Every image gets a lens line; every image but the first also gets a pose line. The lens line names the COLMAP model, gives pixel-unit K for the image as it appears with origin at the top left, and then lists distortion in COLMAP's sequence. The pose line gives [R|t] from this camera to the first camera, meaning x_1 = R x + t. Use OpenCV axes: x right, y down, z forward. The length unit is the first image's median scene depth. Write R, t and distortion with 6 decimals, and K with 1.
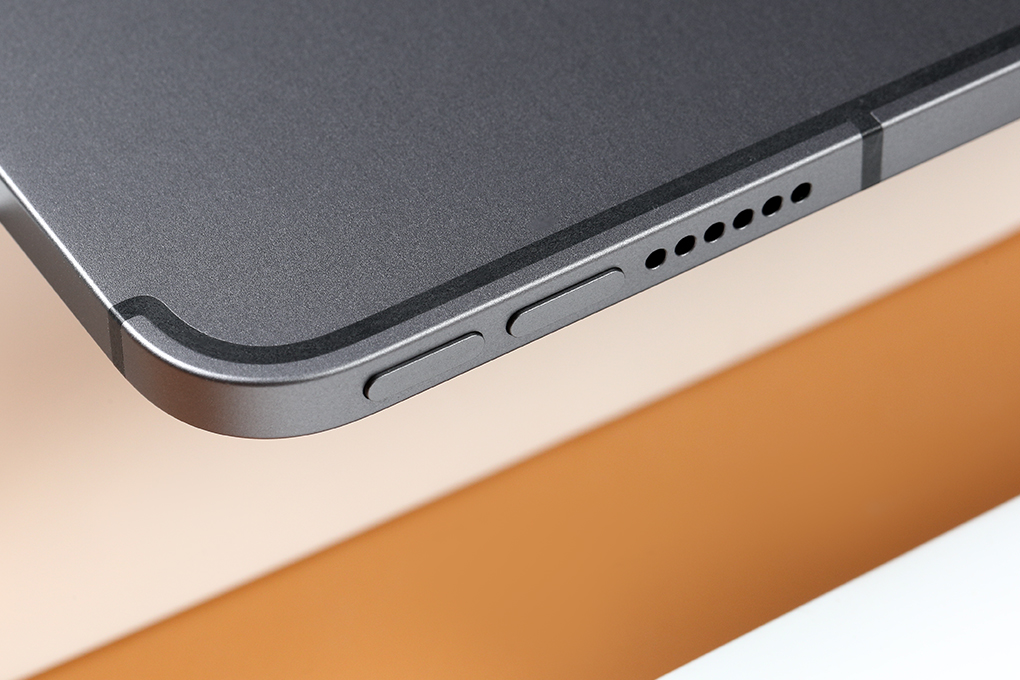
lens RADIAL K [[3197.6, 0, 504.1], [0, 3197.6, 339.9], [0, 0, 1]] dist [0.073627, 0.000000]
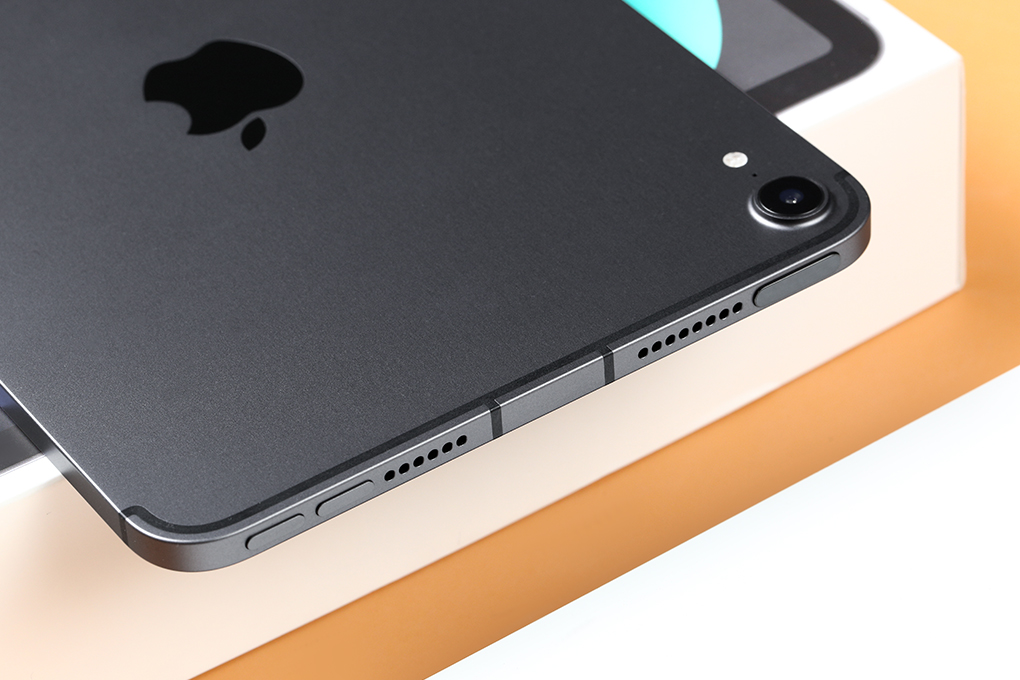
lens RADIAL K [[3197.6, 0, 514.7], [0, 3197.6, 343.2], [0, 0, 1]] dist [0.073627, 0.000000]
pose [[0.998303, -0.053974, -0.021841, 0.175467], [0.048935, 0.981019, -0.187635, 0.275818], [0.031554, 0.186248, 0.981996, -0.994619]]
